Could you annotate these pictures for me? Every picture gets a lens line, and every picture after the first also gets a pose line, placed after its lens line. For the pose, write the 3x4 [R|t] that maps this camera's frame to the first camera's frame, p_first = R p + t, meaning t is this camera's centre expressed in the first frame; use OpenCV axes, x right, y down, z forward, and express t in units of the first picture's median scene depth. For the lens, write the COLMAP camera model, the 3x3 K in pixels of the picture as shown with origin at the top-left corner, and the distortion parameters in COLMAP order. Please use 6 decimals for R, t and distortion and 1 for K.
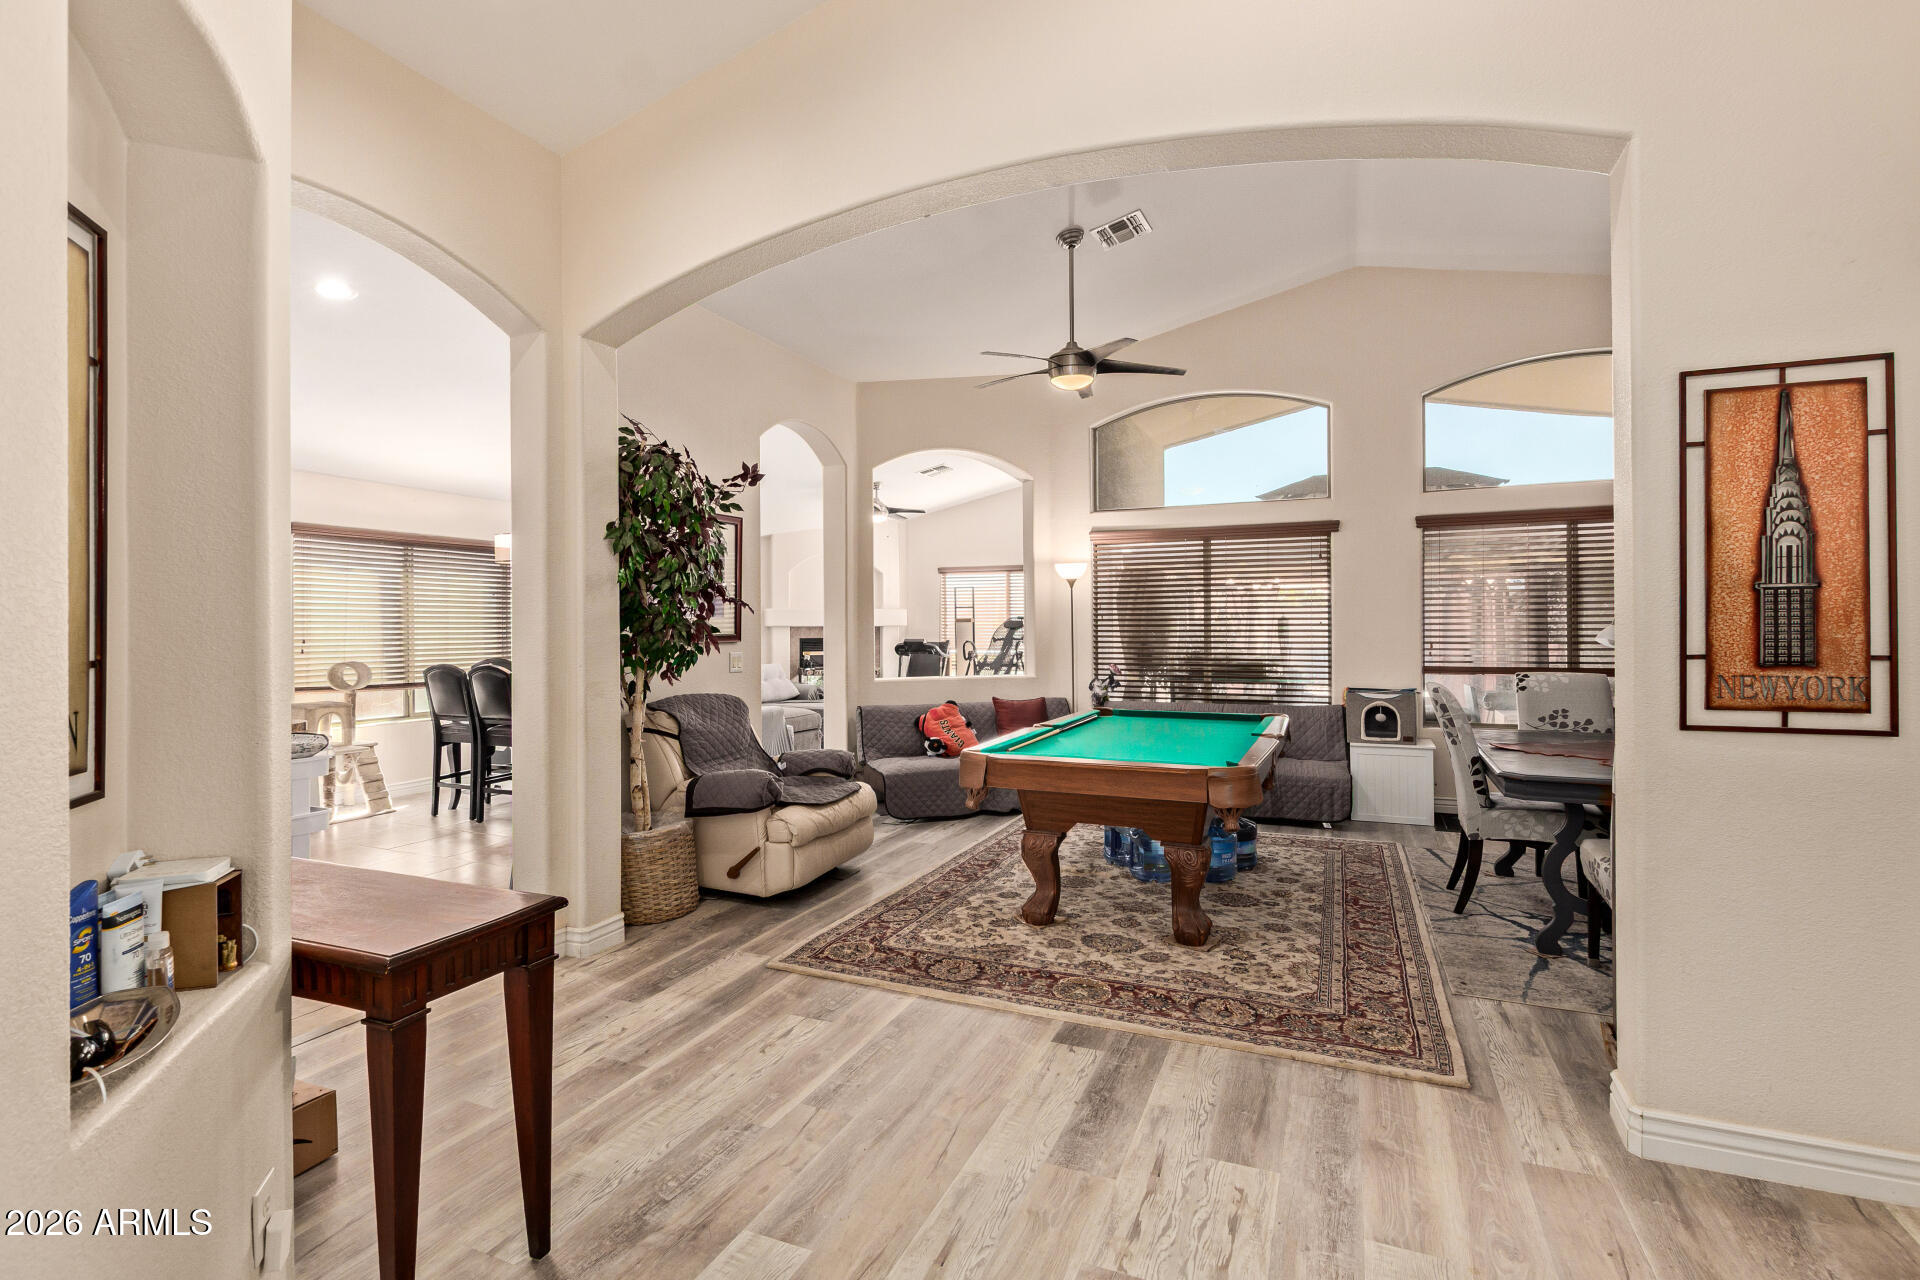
lens RADIAL K [[883.3, 0, 970.5], [0, 883.3, 628.3], [0, 0, 1]] dist [-0.001635, 0.000155]
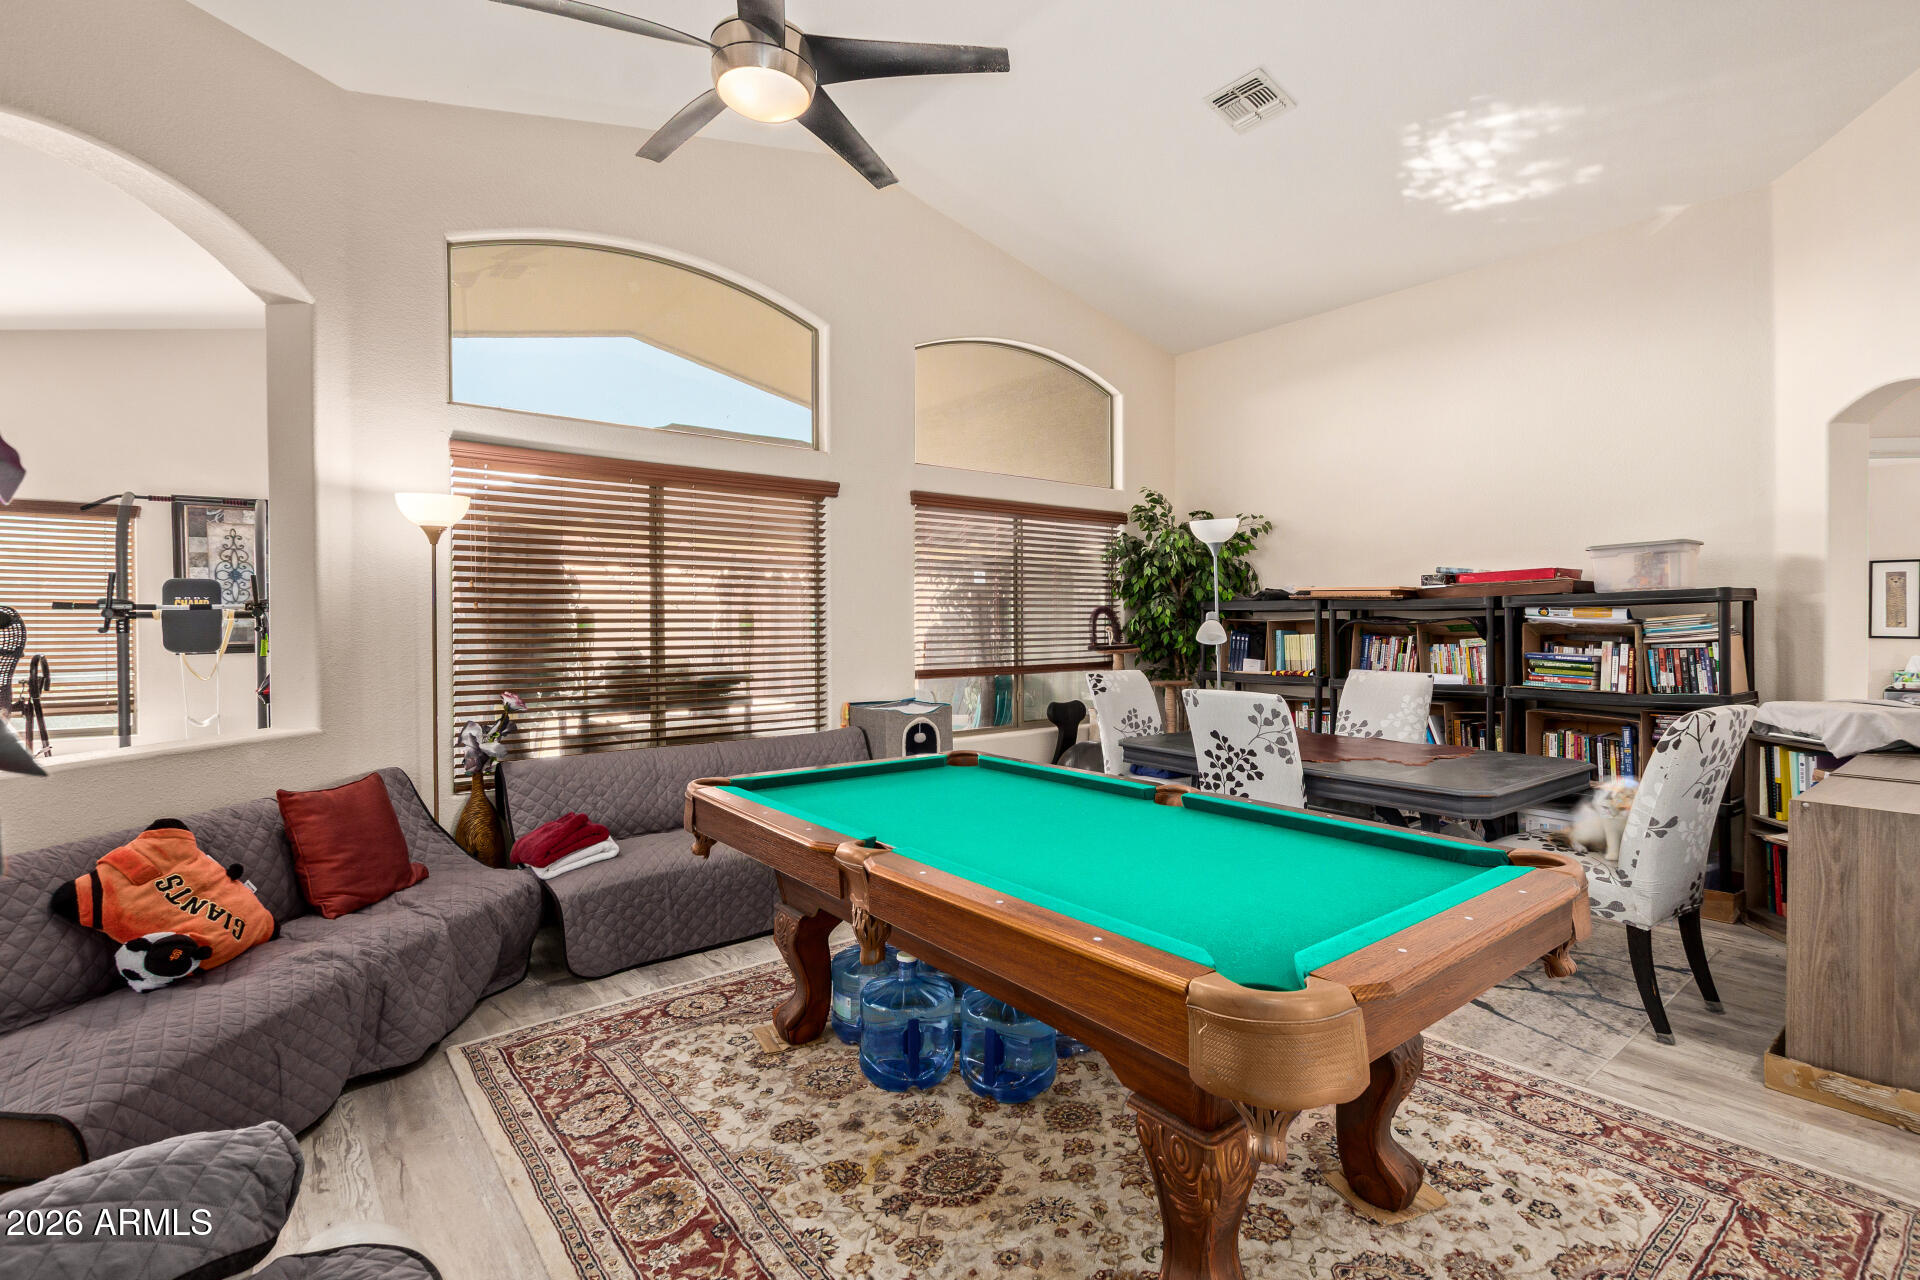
lens RADIAL K [[883.3, 0, 970.5], [0, 883.3, 628.3], [0, 0, 1]] dist [-0.001635, 0.000155]
pose [[0.470654, -0.003742, 0.882310, -0.196422], [0.002878, 0.999992, 0.002706, 0.000963], [-0.882313, 0.001266, 0.470661, 0.541362]]
